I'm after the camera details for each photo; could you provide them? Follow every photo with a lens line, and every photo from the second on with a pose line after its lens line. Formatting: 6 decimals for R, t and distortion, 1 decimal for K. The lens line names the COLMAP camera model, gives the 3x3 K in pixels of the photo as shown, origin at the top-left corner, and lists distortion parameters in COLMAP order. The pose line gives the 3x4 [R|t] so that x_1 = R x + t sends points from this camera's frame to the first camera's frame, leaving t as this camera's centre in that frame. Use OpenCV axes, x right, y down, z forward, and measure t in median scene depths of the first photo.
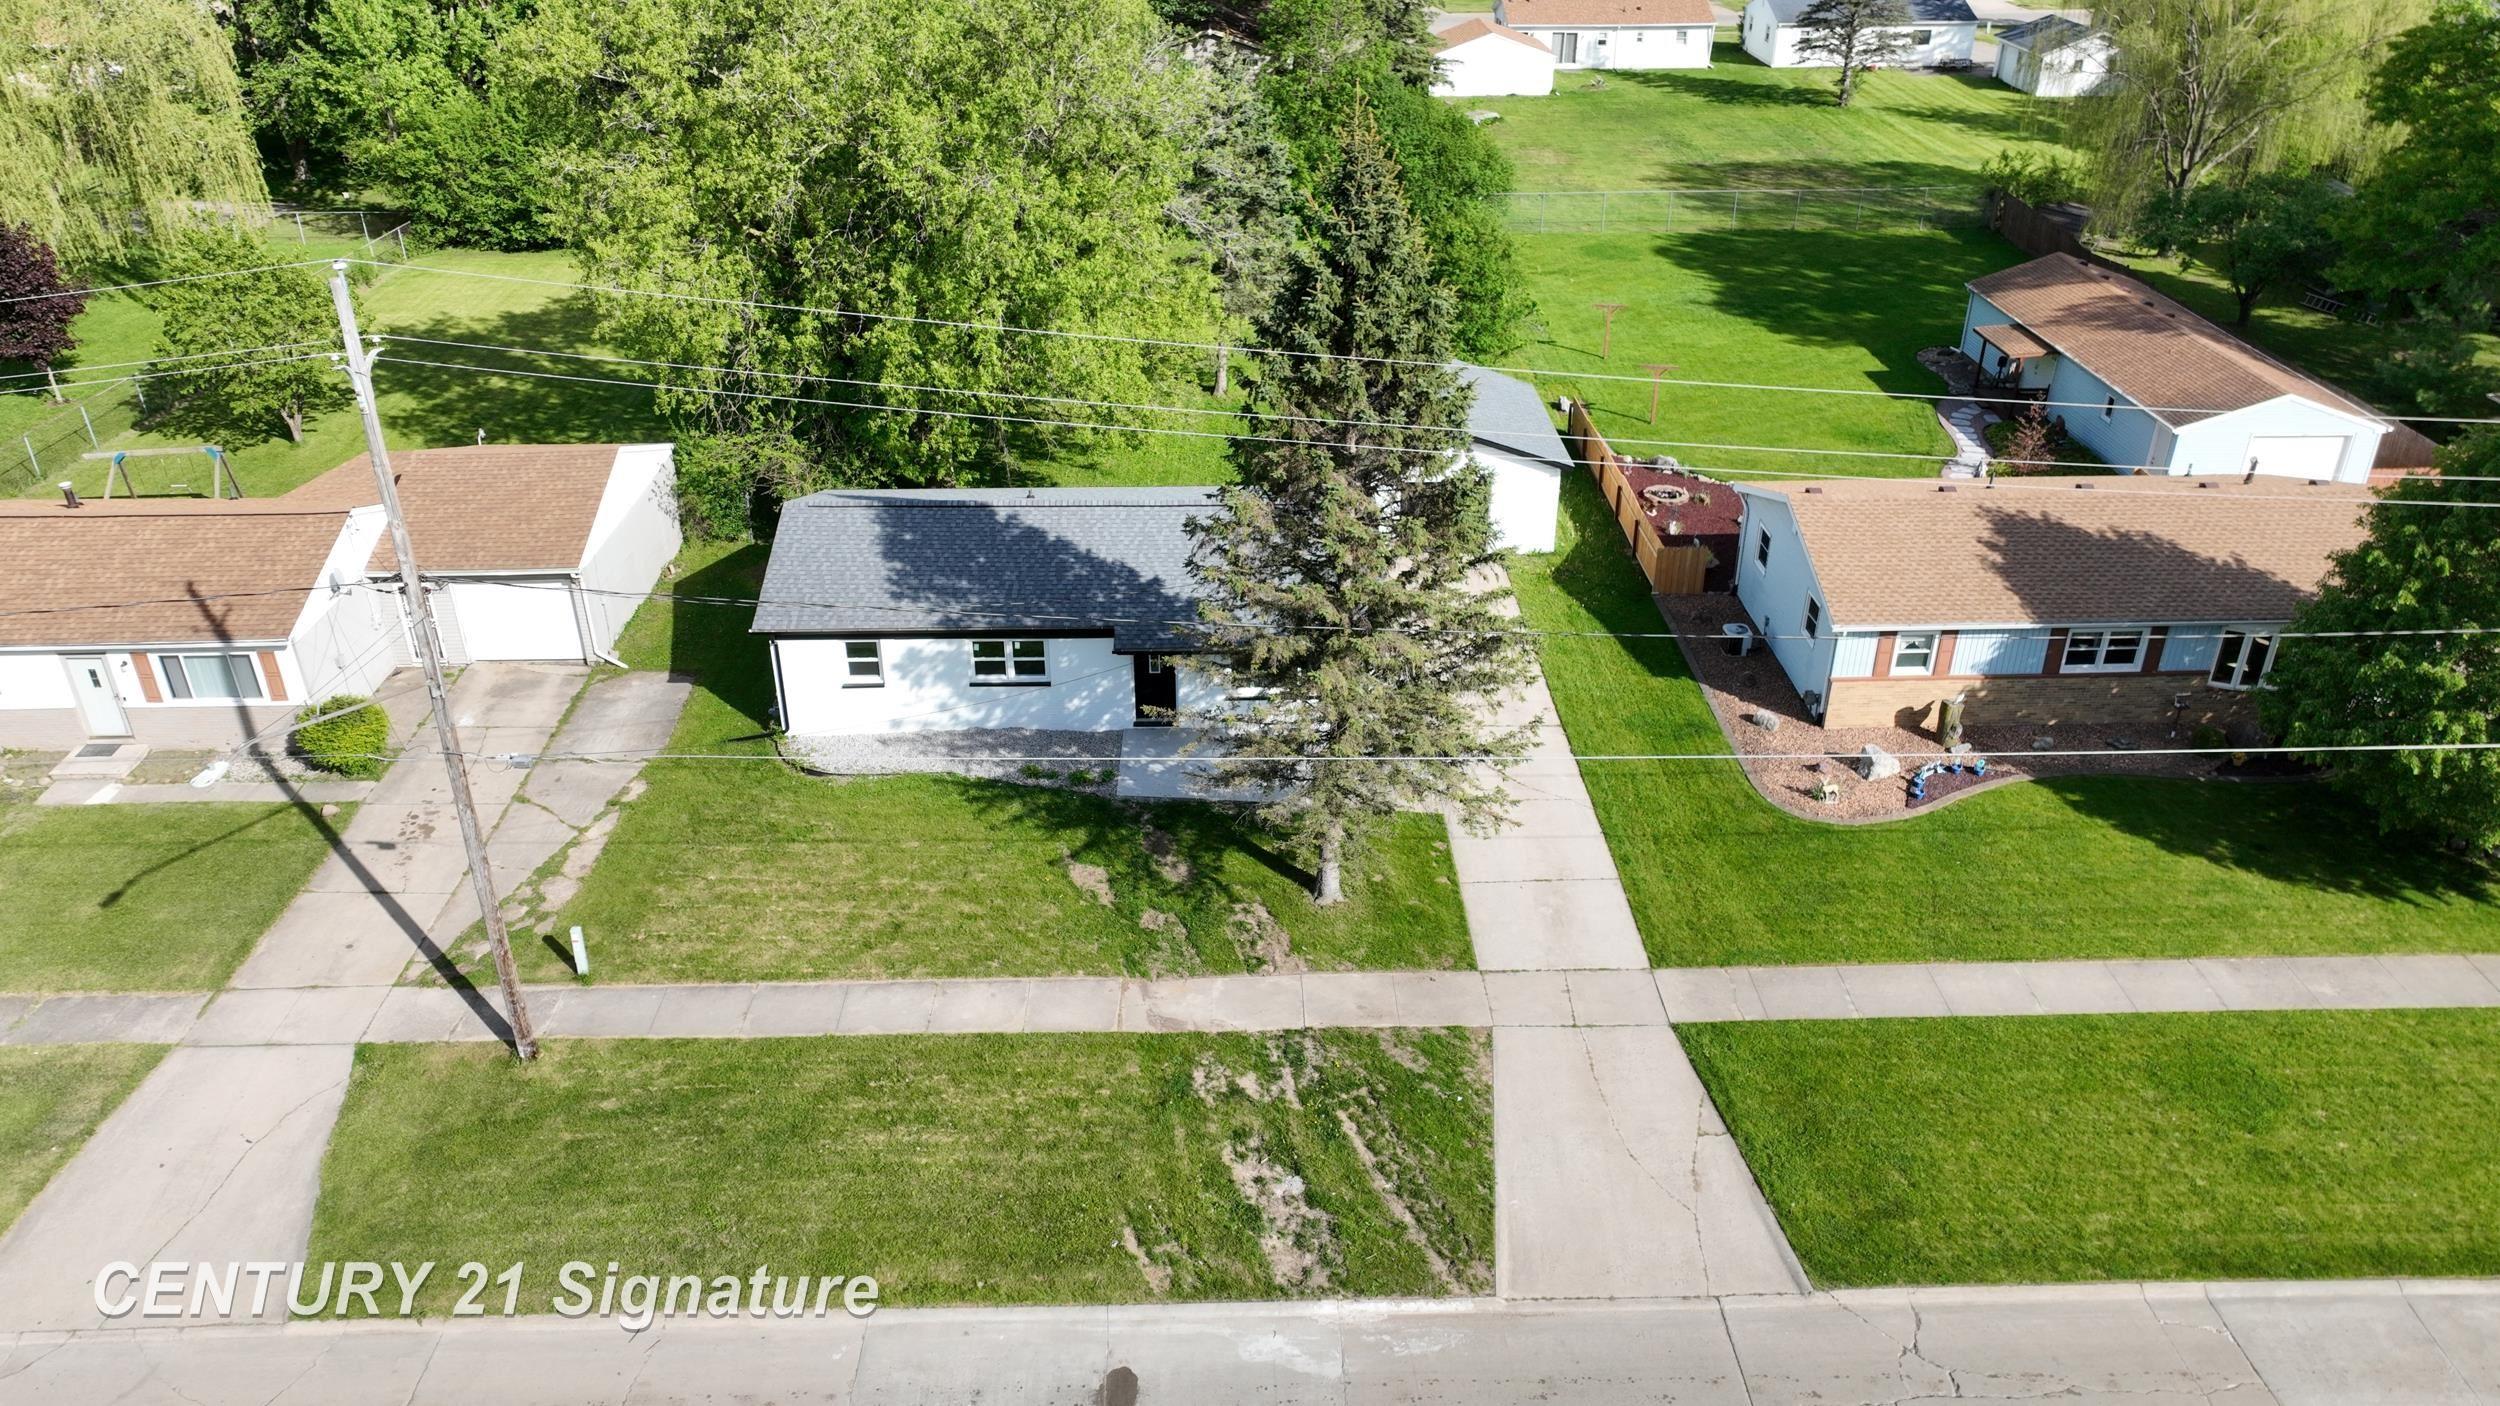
lens RADIAL K [[1761.6, 0, 1250.0], [0, 1761.6, 703.0], [0, 0, 1]] dist [0.006378, 0.007522]
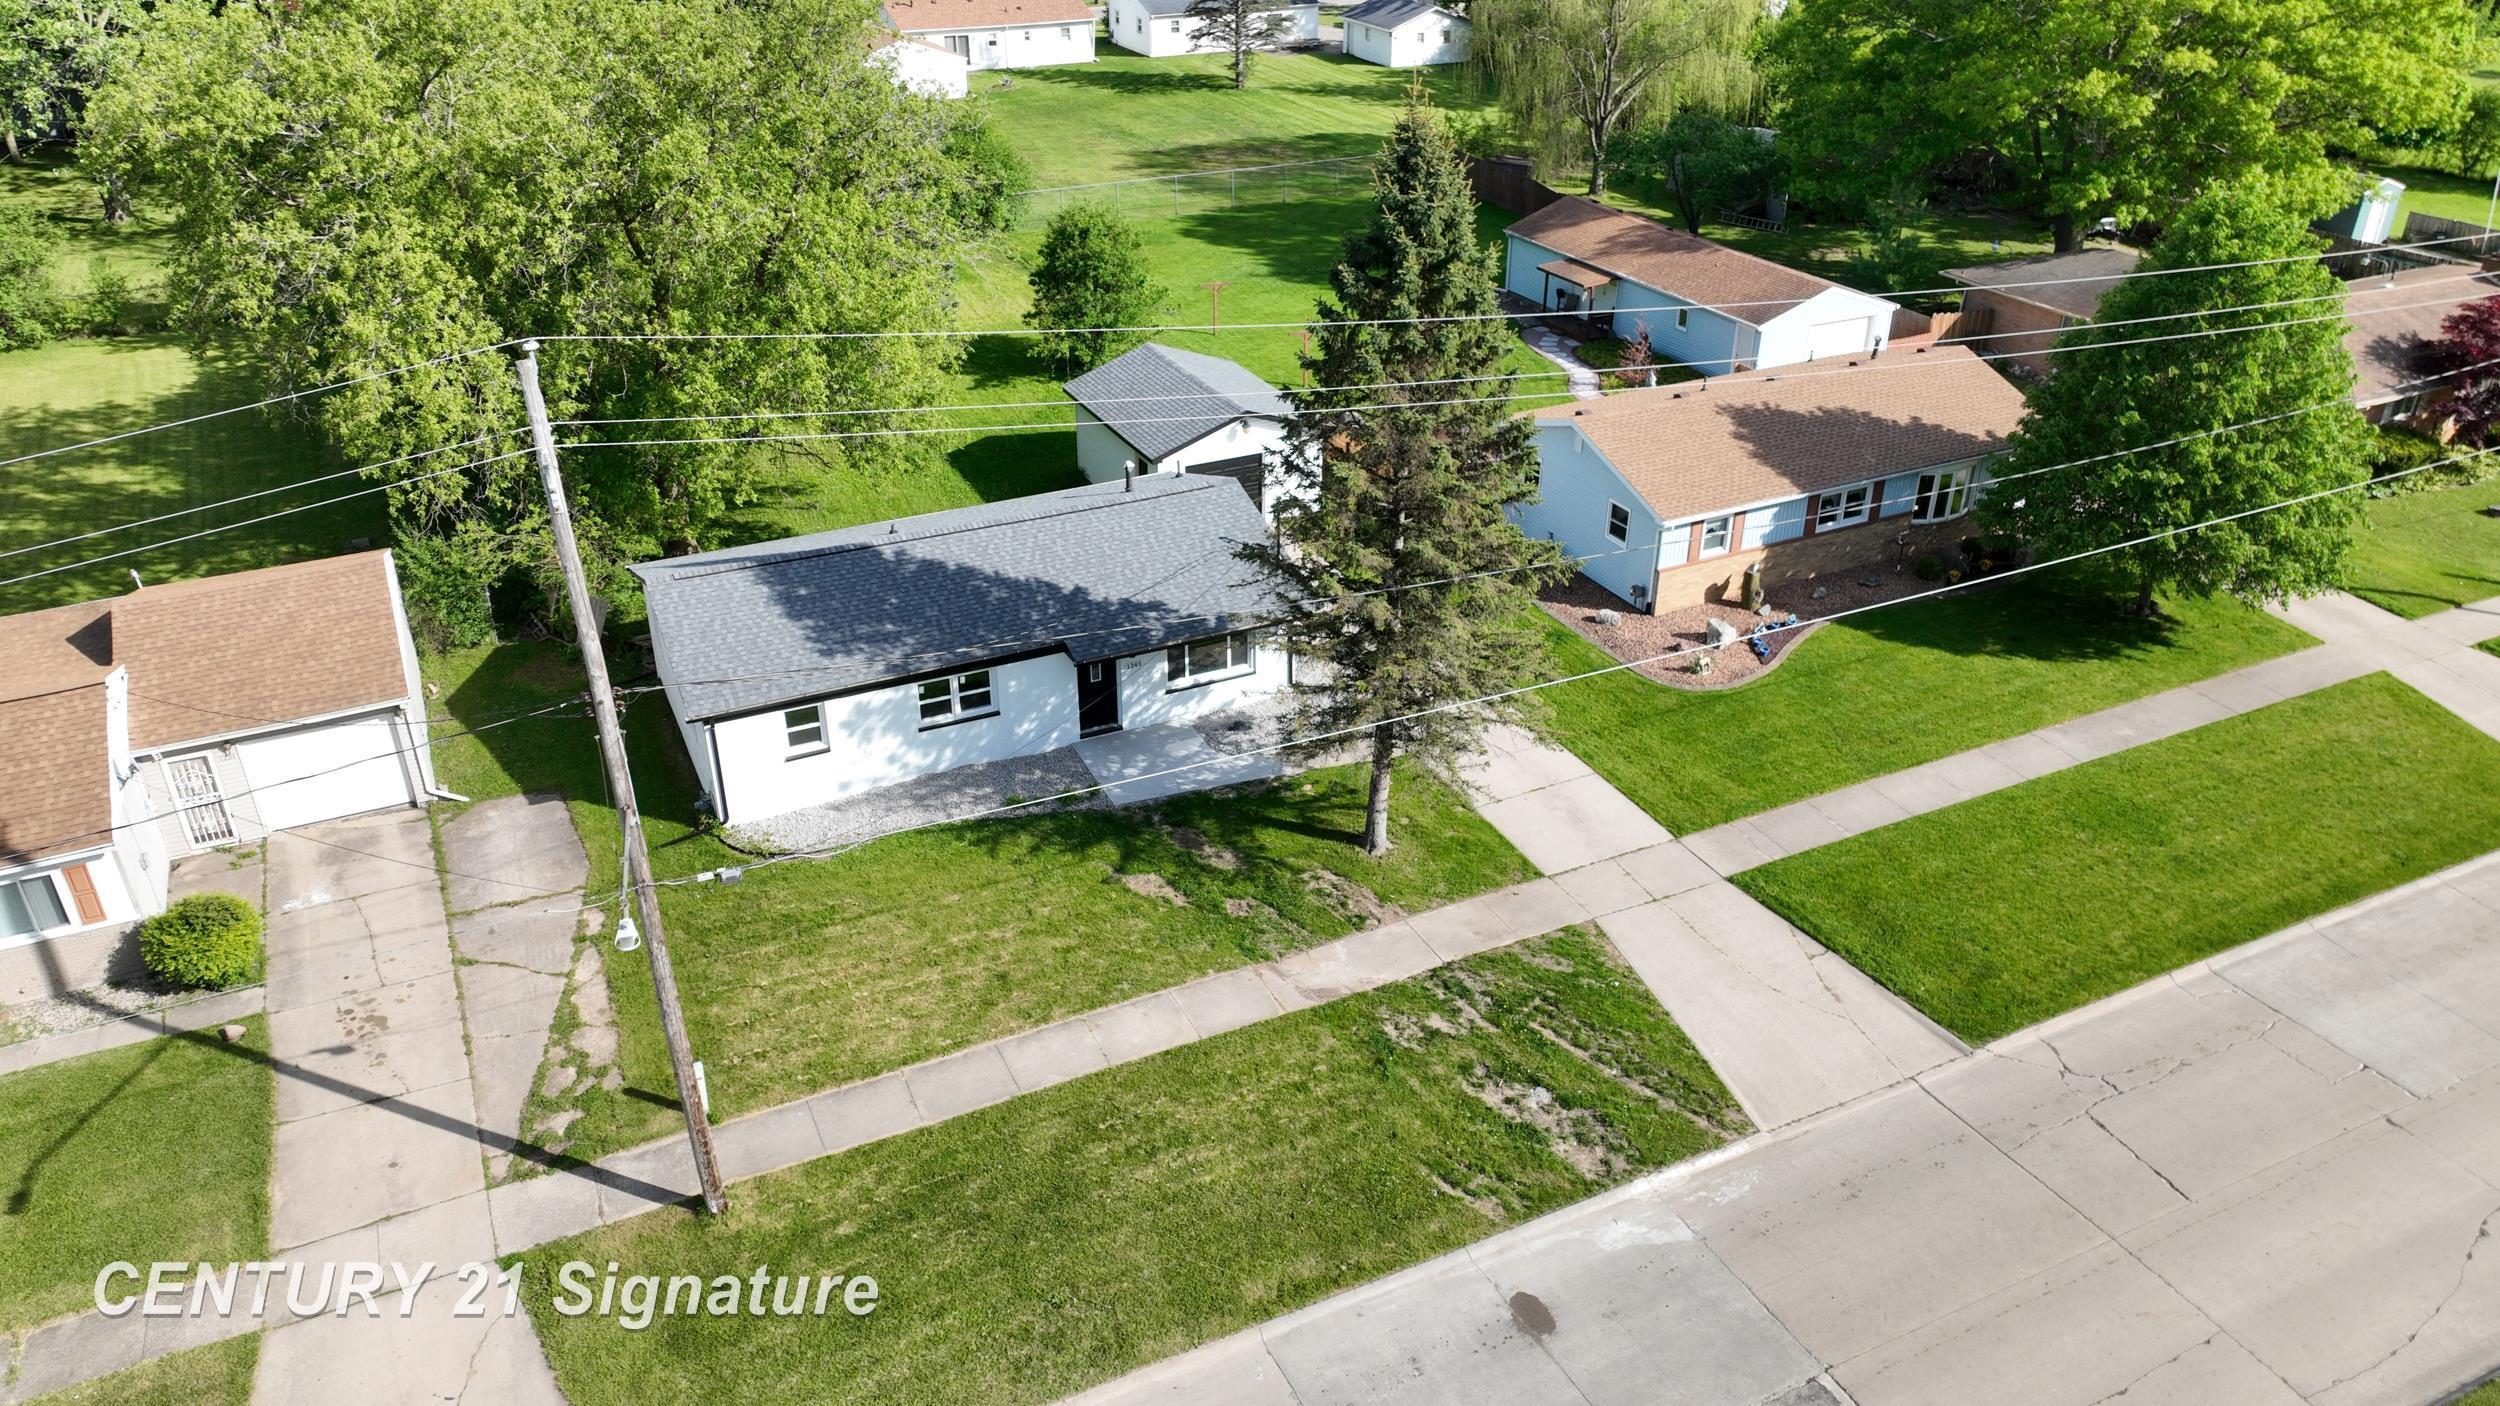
lens RADIAL K [[1761.6, 0, 1250.0], [0, 1761.6, 703.0], [0, 0, 1]] dist [0.006378, 0.007522]
pose [[0.908385, -0.198401, 0.368068, -0.348155], [0.199734, 0.979228, 0.034896, -0.022594], [-0.367346, 0.041817, 0.929144, 0.046985]]
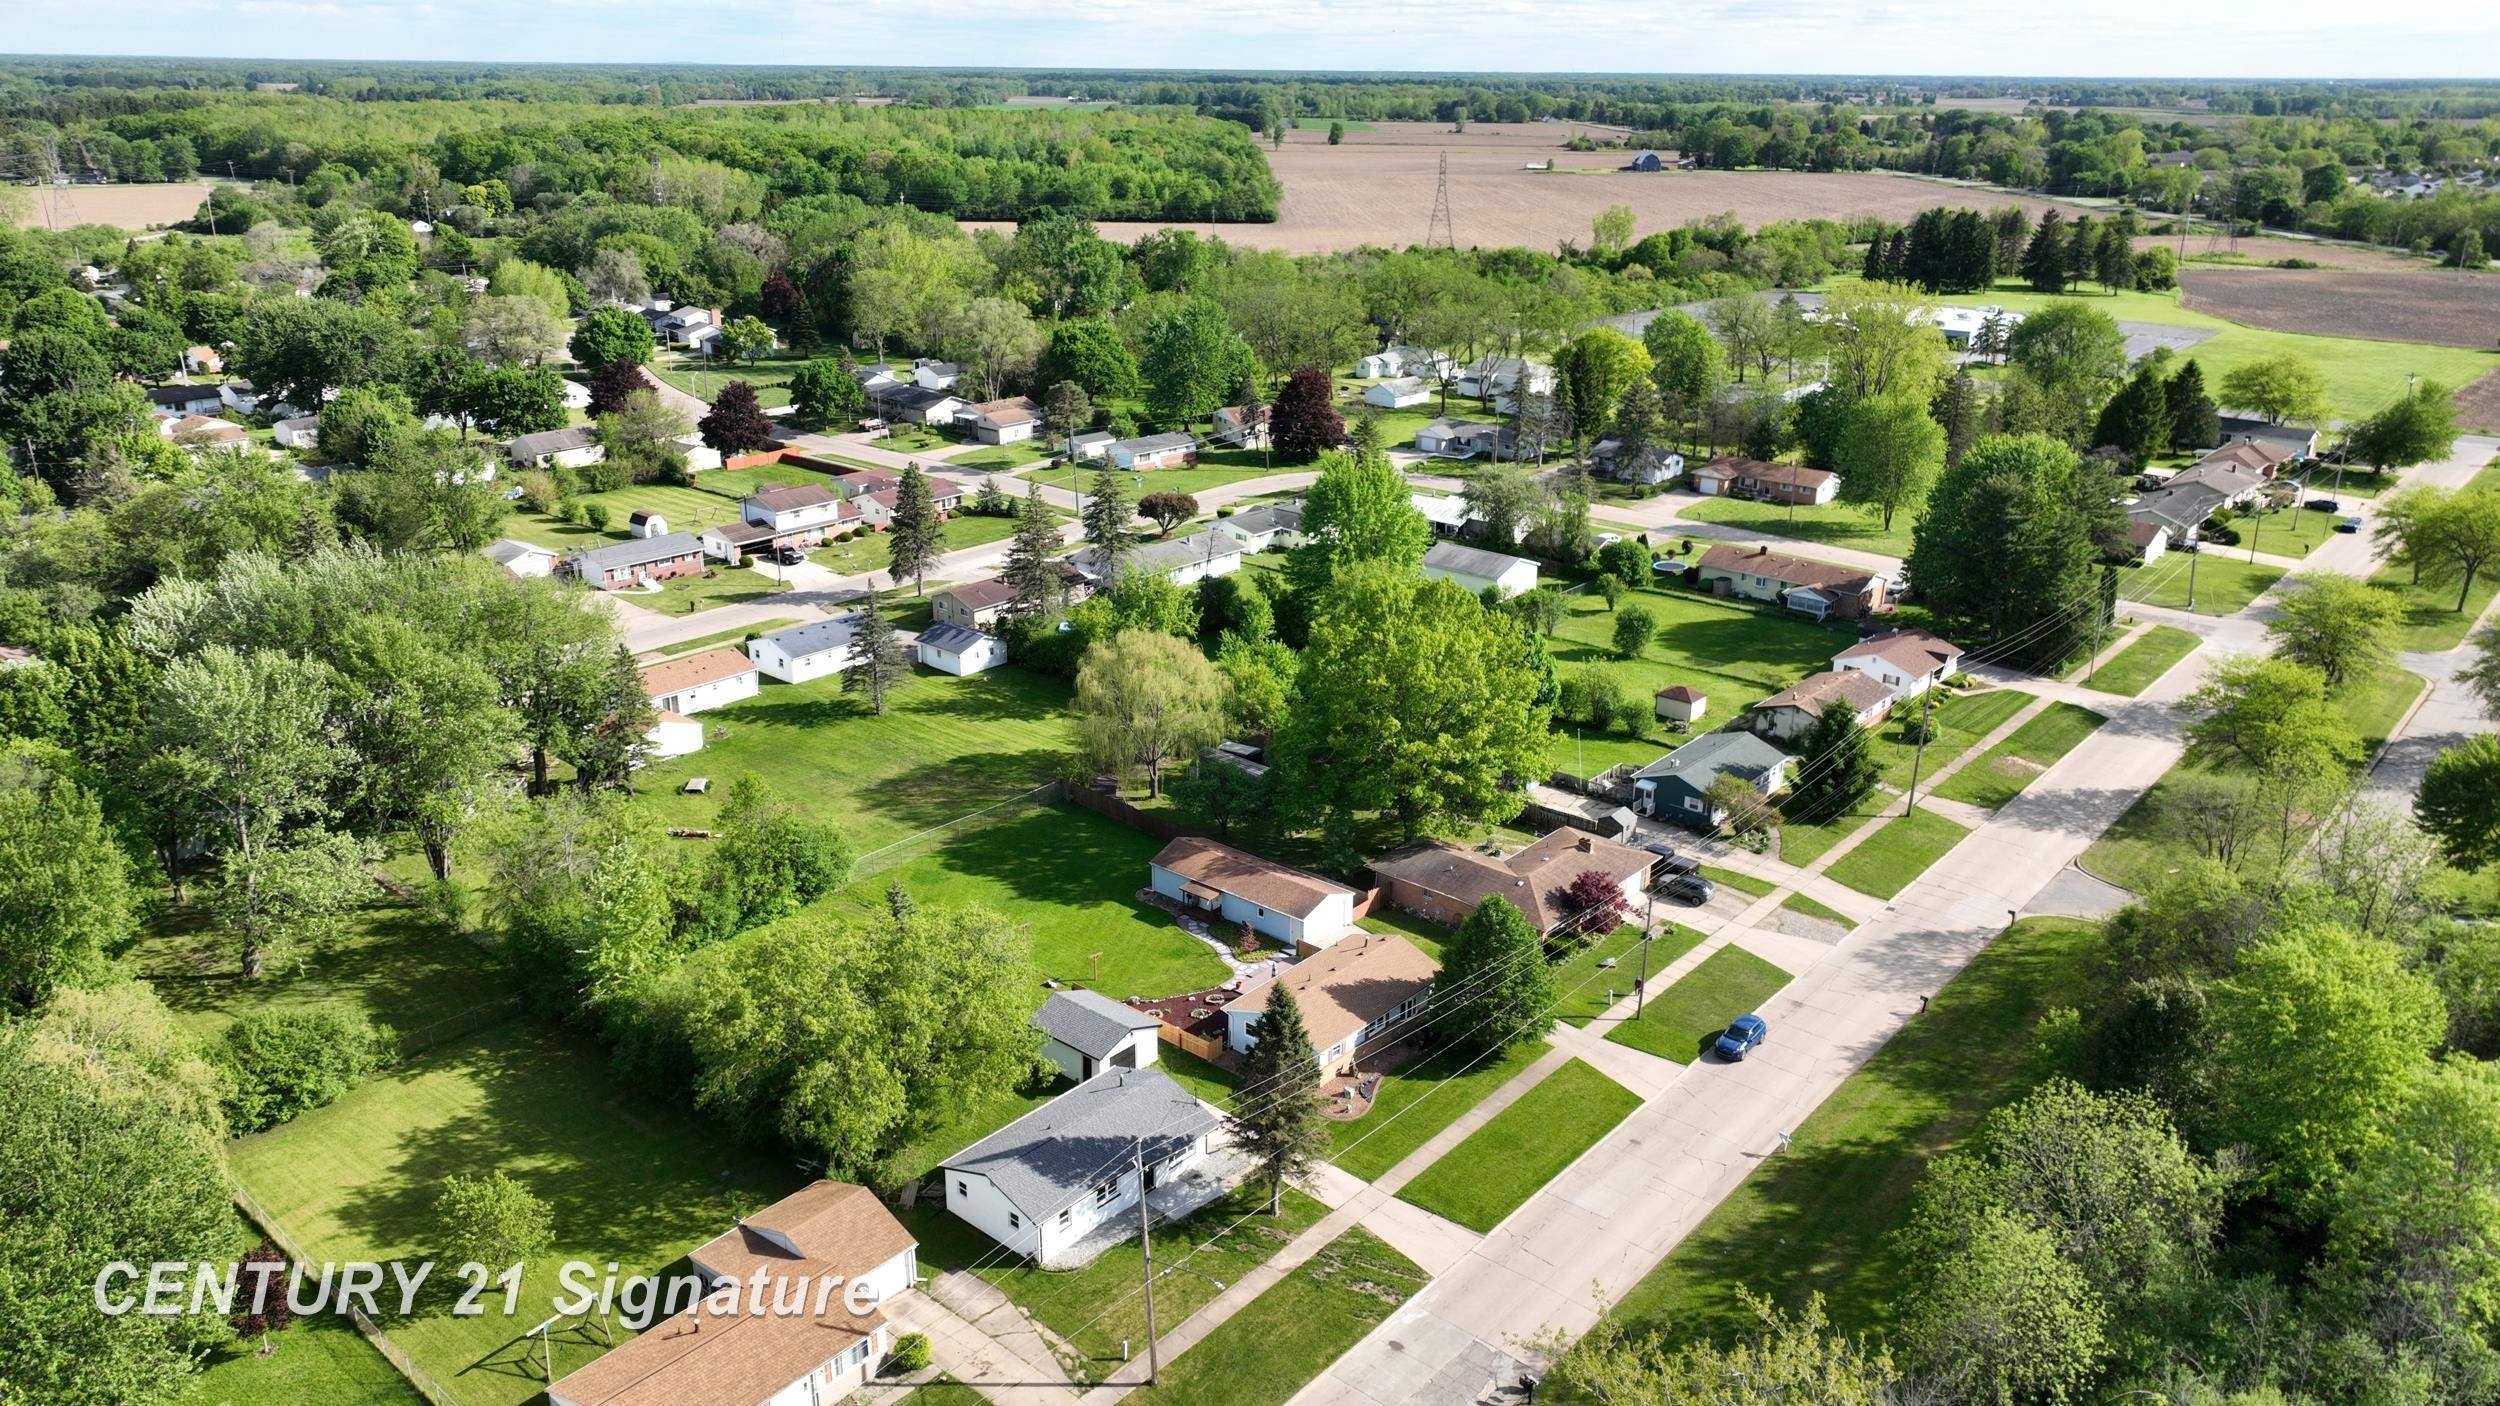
lens RADIAL K [[1761.6, 0, 1250.0], [0, 1761.6, 703.0], [0, 0, 1]] dist [0.006378, 0.007522]
pose [[0.669672, -0.242914, 0.701806, -1.589972], [0.349967, 0.936712, -0.009721, -0.579586], [-0.655028, 0.252119, 0.712302, -1.084559]]
